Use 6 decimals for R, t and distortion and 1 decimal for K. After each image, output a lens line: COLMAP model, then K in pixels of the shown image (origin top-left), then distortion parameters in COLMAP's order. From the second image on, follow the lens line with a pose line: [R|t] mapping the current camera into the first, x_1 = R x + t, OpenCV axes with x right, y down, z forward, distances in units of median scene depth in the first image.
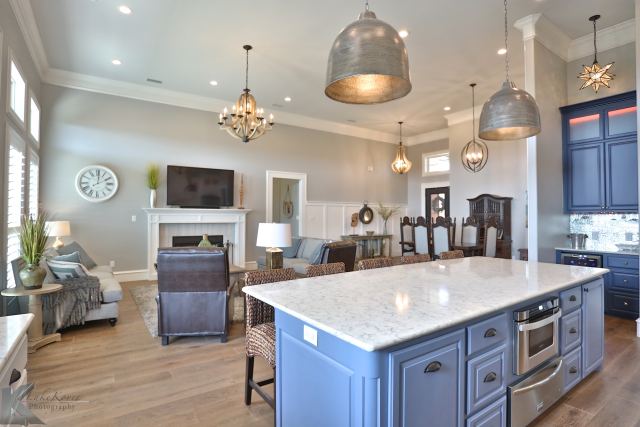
lens RADIAL K [[333.0, 0, 322.5], [0, 333.0, 211.6], [0, 0, 1]] dist [-0.077656, 0.036662]
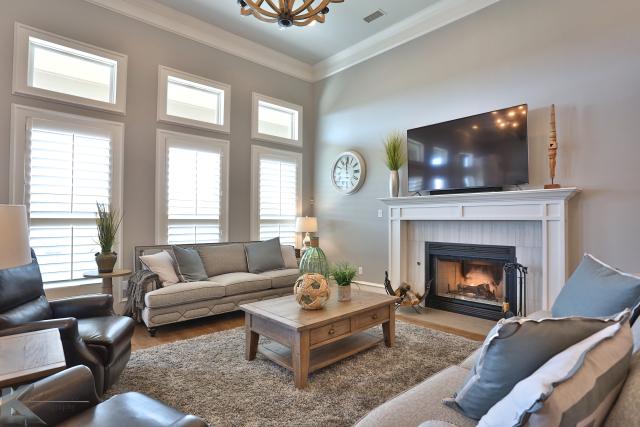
lens RADIAL K [[327.9, 0, 323.0], [0, 327.9, 211.7], [0, 0, 1]] dist [-0.075512, 0.033041]
pose [[0.139340, -0.025799, -0.989909, 0.120727], [0.014428, 0.999607, -0.024021, 0.029285], [0.990140, -0.010935, 0.139657, 0.683873]]
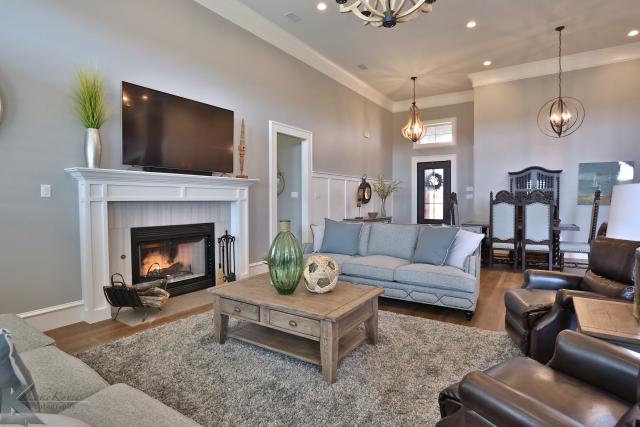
lens RADIAL K [[333.0, 0, 322.5], [0, 333.0, 211.6], [0, 0, 1]] dist [-0.077656, 0.036662]
pose [[0.931264, -0.016074, 0.363991, -0.344977], [-0.001338, 0.998869, 0.047532, 0.025138], [-0.364343, -0.044752, 0.930189, 0.405767]]
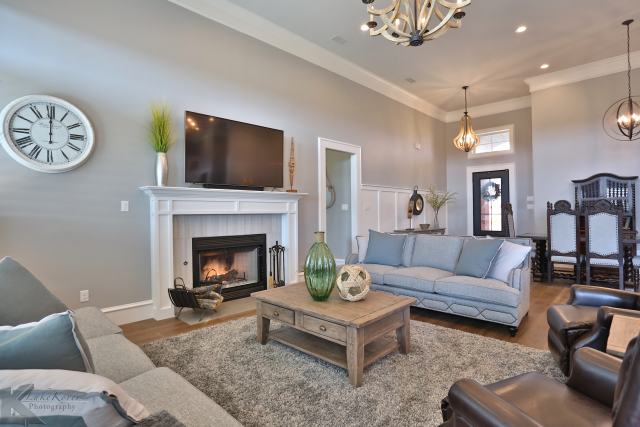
lens RADIAL K [[327.9, 0, 323.0], [0, 327.9, 211.7], [0, 0, 1]] dist [-0.075512, 0.033041]
pose [[0.981743, -0.011048, 0.189890, -0.322142], [0.008860, 0.999884, 0.012368, 0.023645], [-0.190005, -0.010460, 0.981727, 0.381036]]
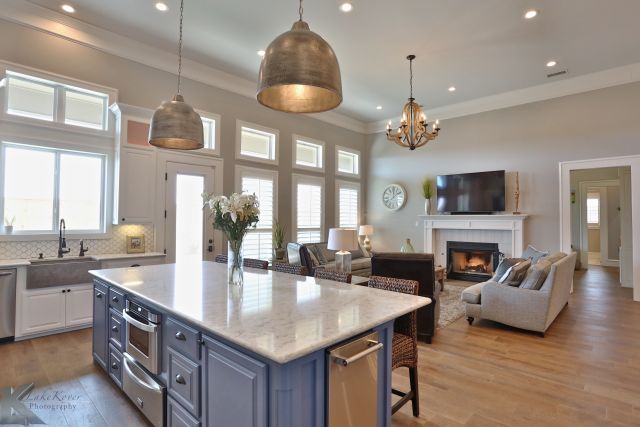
lens RADIAL K [[333.0, 0, 322.5], [0, 333.0, 211.6], [0, 0, 1]] dist [-0.077656, 0.036662]
pose [[0.217826, -0.026564, -0.975626, 0.480383], [0.011472, 0.999630, -0.024656, 0.001245], [0.975920, -0.005821, 0.218050, 0.349504]]
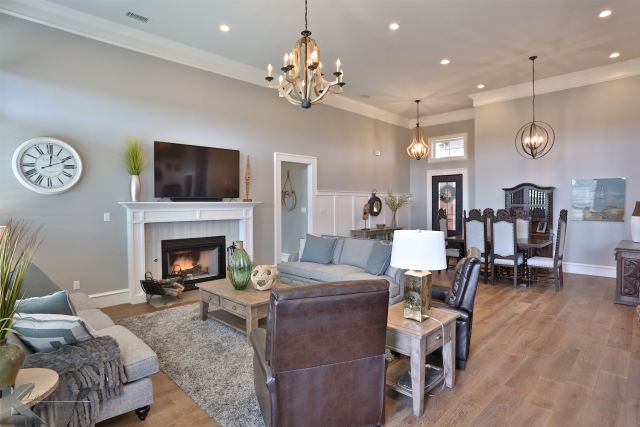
lens RADIAL K [[338.1, 0, 321.4], [0, 338.1, 210.1], [0, 0, 1]] dist [-0.076224, 0.036911]
pose [[0.983595, -0.010444, 0.180086, -0.228450], [0.003965, 0.999333, 0.036299, -0.015593], [-0.180345, -0.034989, 0.982981, 0.204636]]
